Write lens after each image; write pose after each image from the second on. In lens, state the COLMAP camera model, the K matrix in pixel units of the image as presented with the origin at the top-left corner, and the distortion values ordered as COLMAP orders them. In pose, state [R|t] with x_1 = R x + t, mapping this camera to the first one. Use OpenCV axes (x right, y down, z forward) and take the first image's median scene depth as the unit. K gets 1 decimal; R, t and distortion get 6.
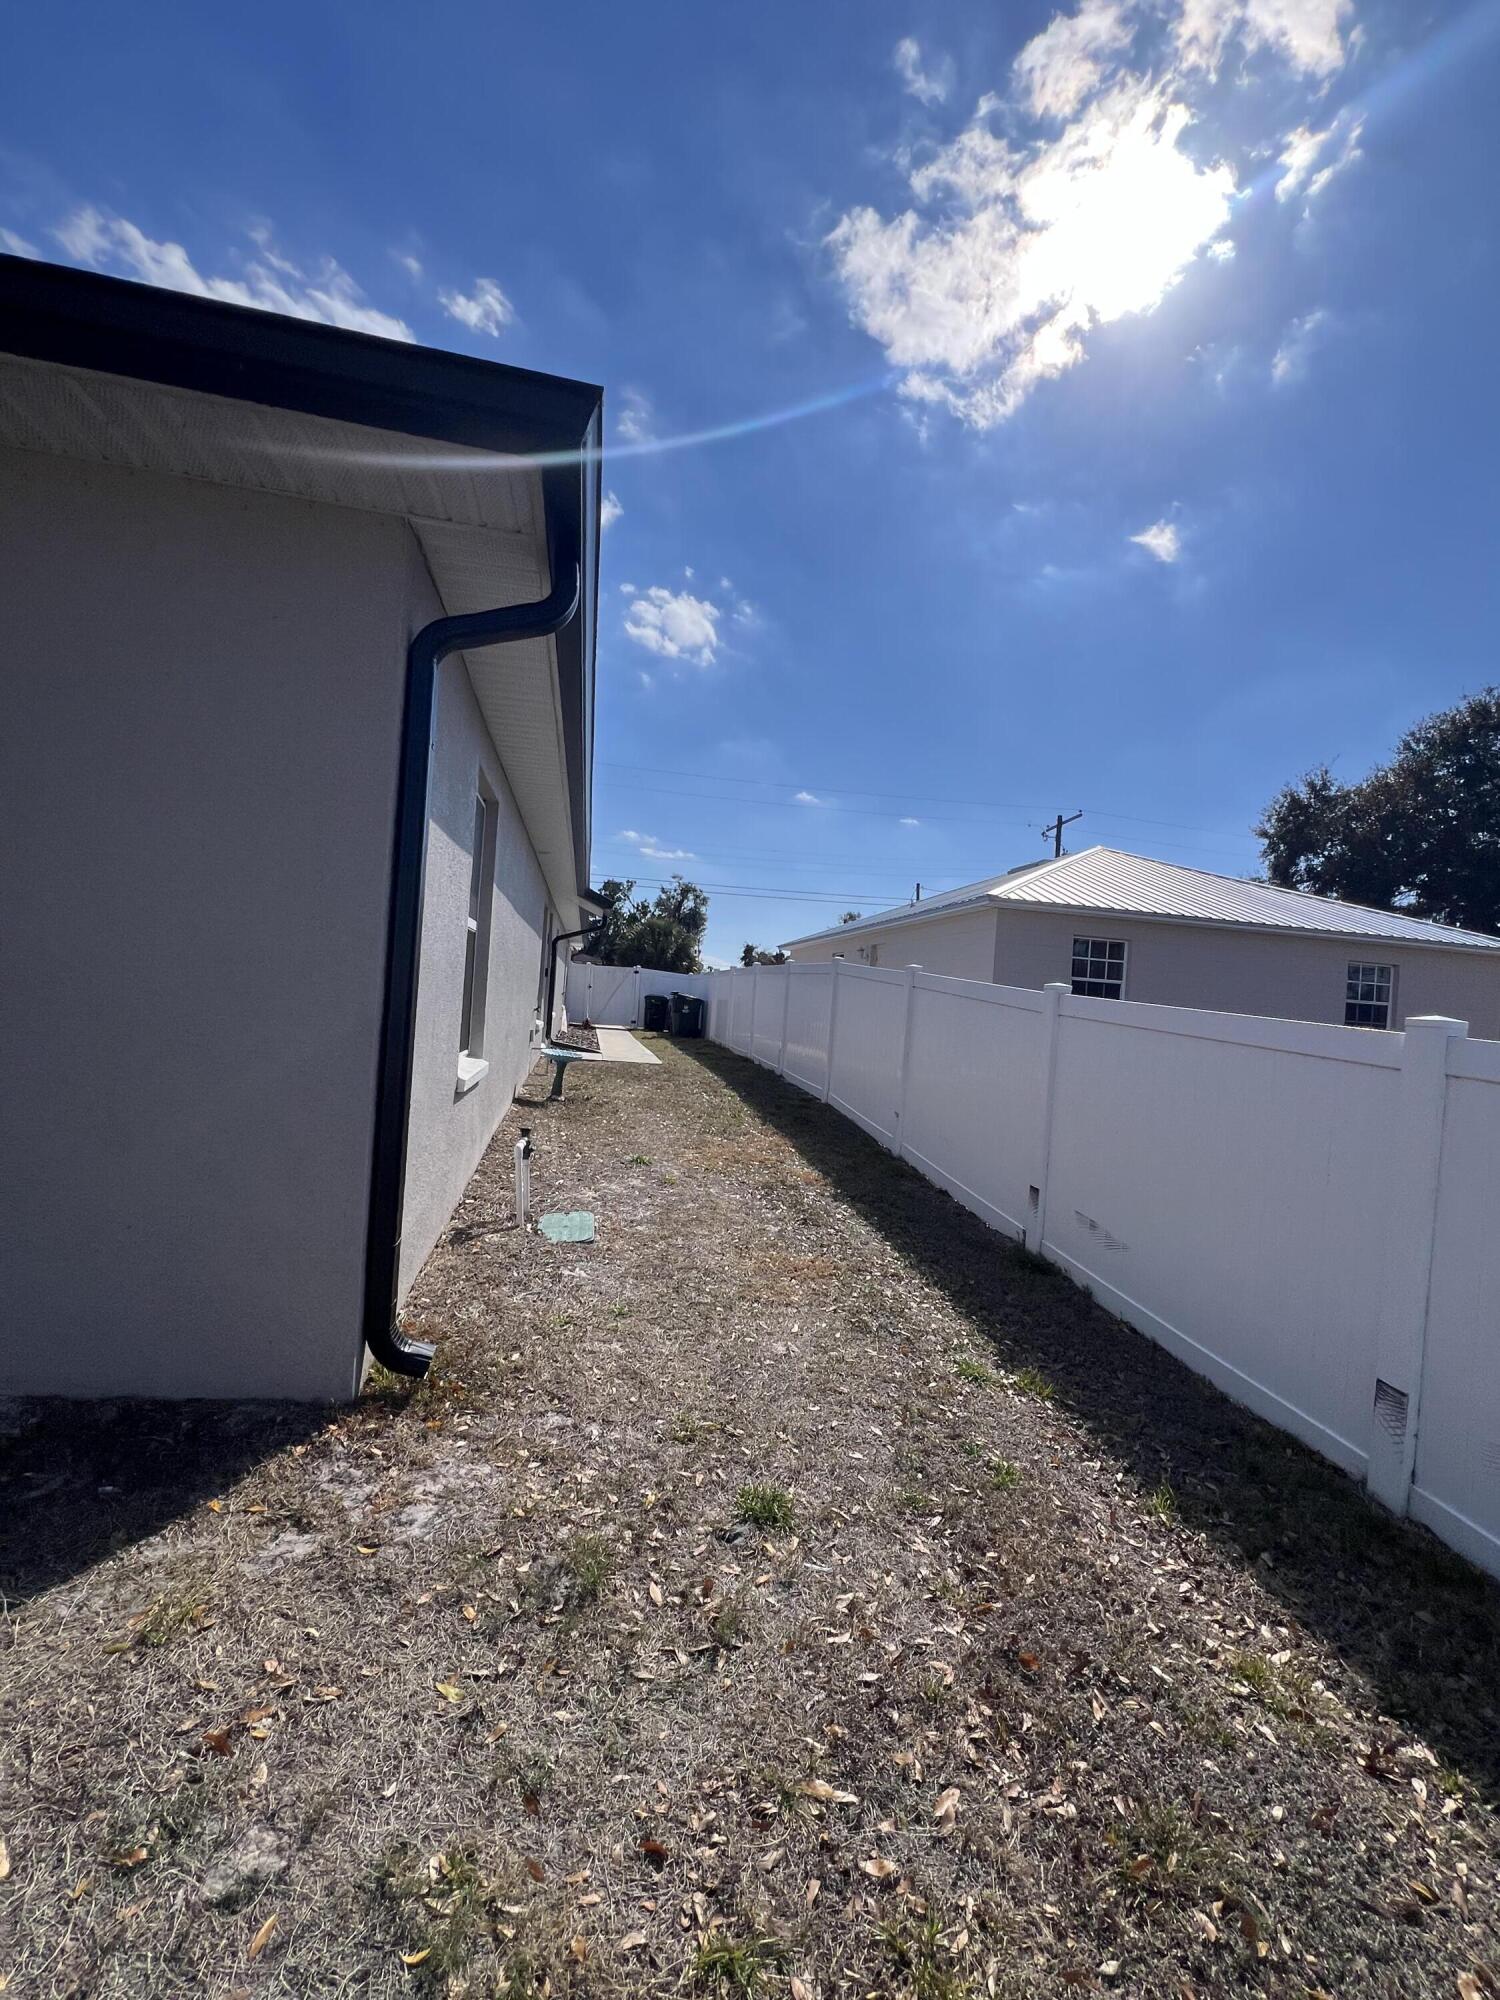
lens RADIAL K [[808.3, 0, 750.7], [0, 808.3, 990.7], [0, 0, 1]] dist [-0.004044, -0.000106]
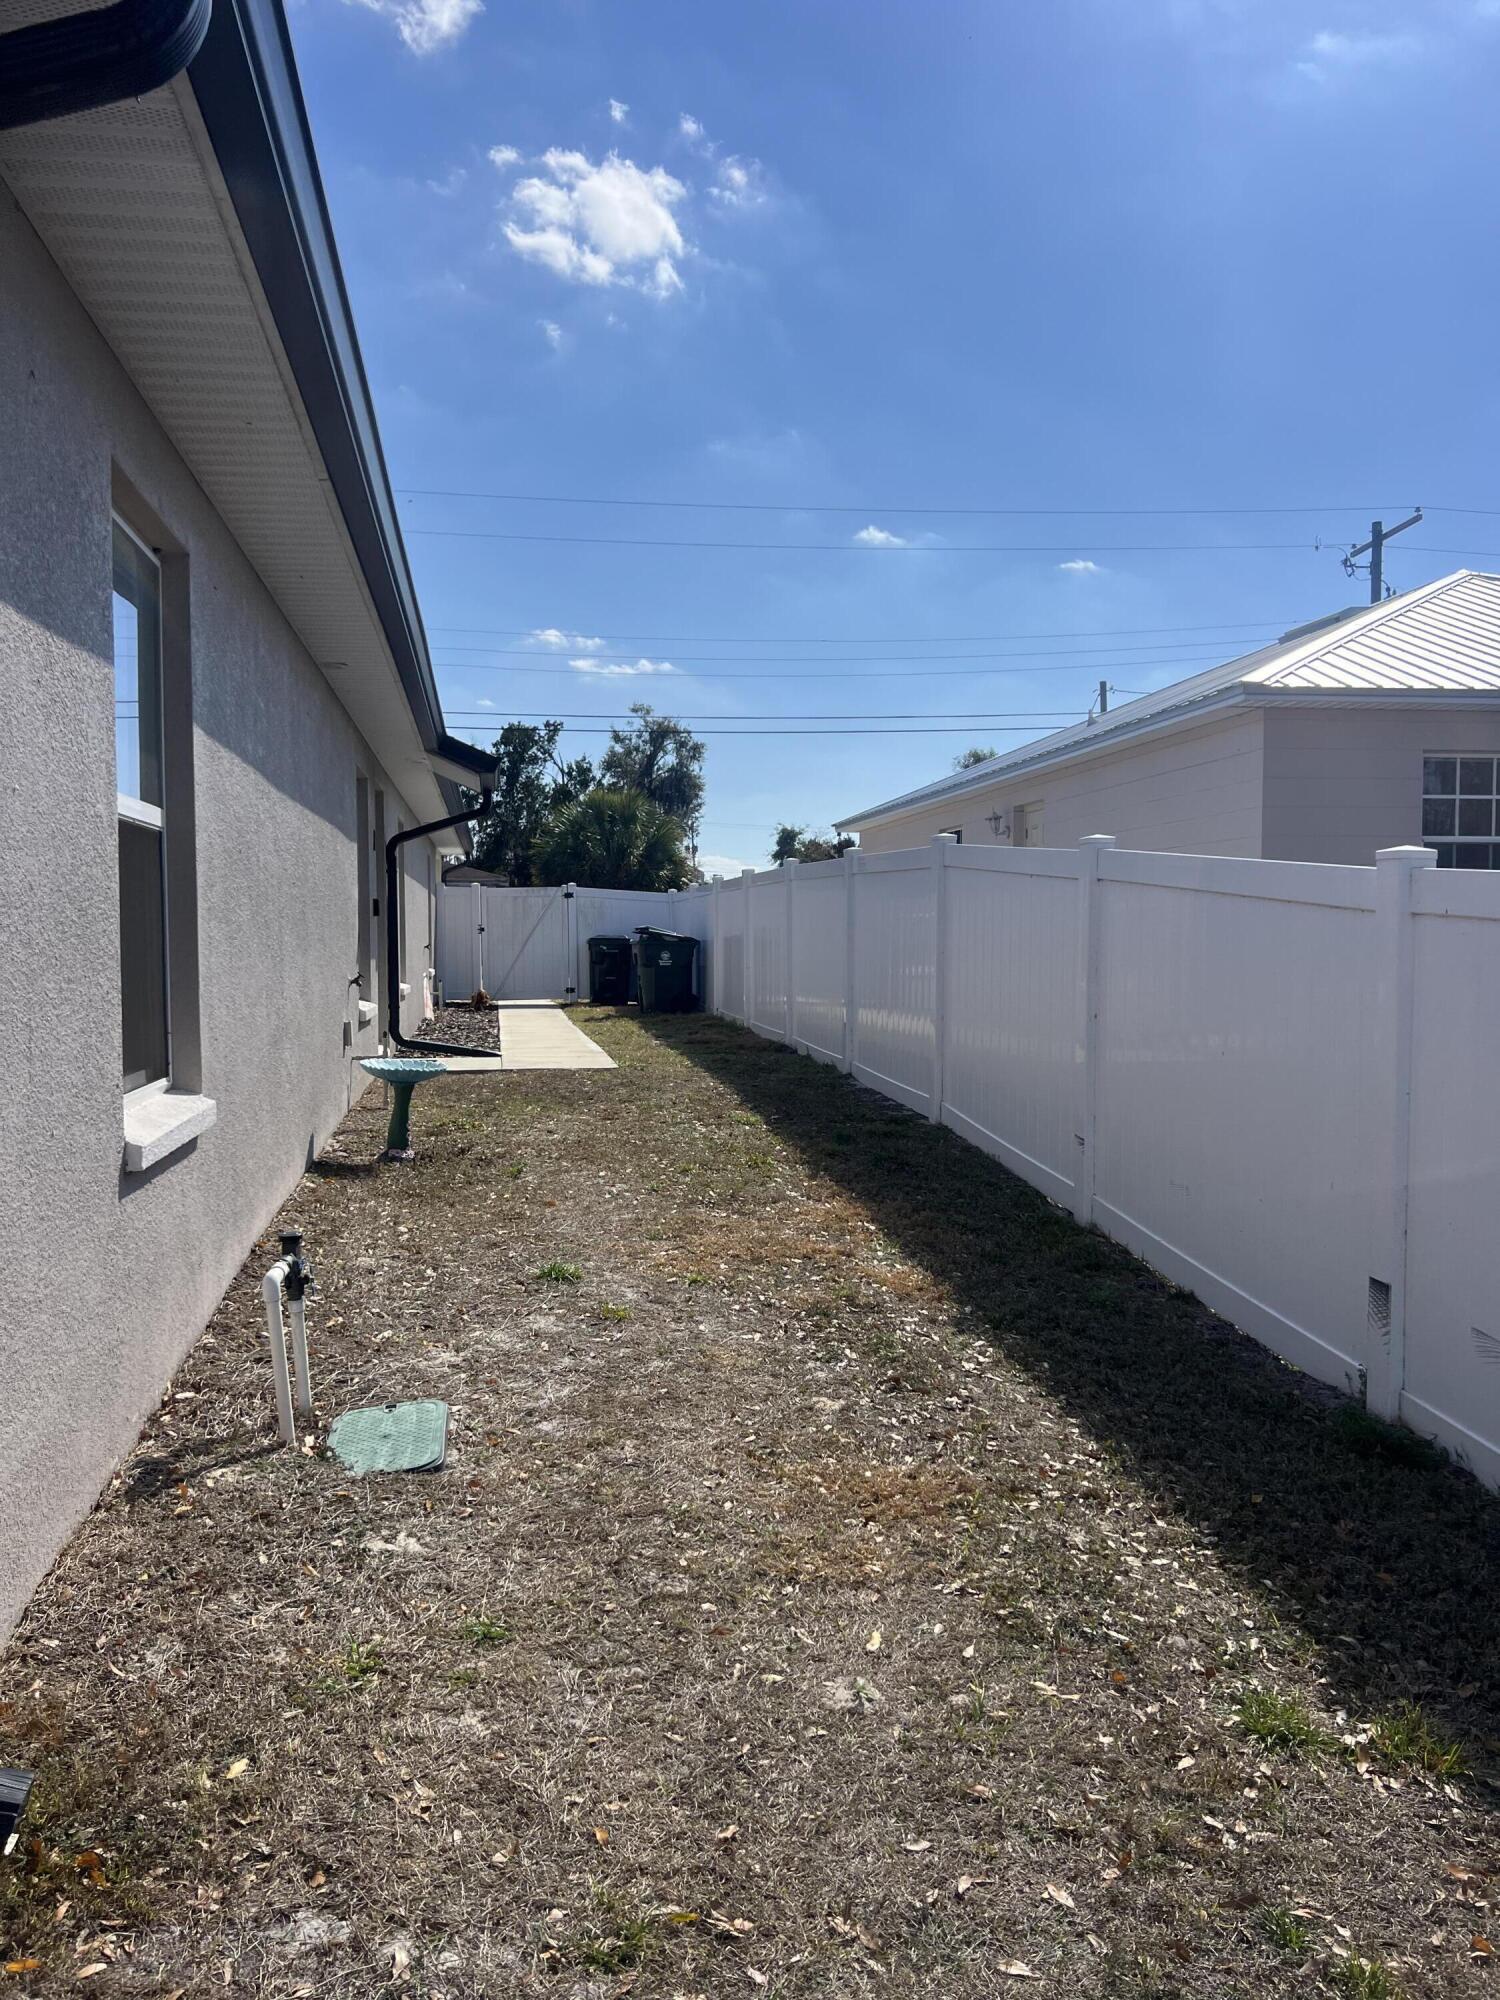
lens RADIAL K [[1495.8, 0, 744.5], [0, 1495.8, 1003.7], [0, 0, 1]] dist [0.017012, -0.026011]
pose [[0.996441, -0.072457, -0.043081, 0.030919], [0.074829, 0.995608, 0.056262, 0.004310], [0.038815, -0.059286, 0.997486, 0.120622]]
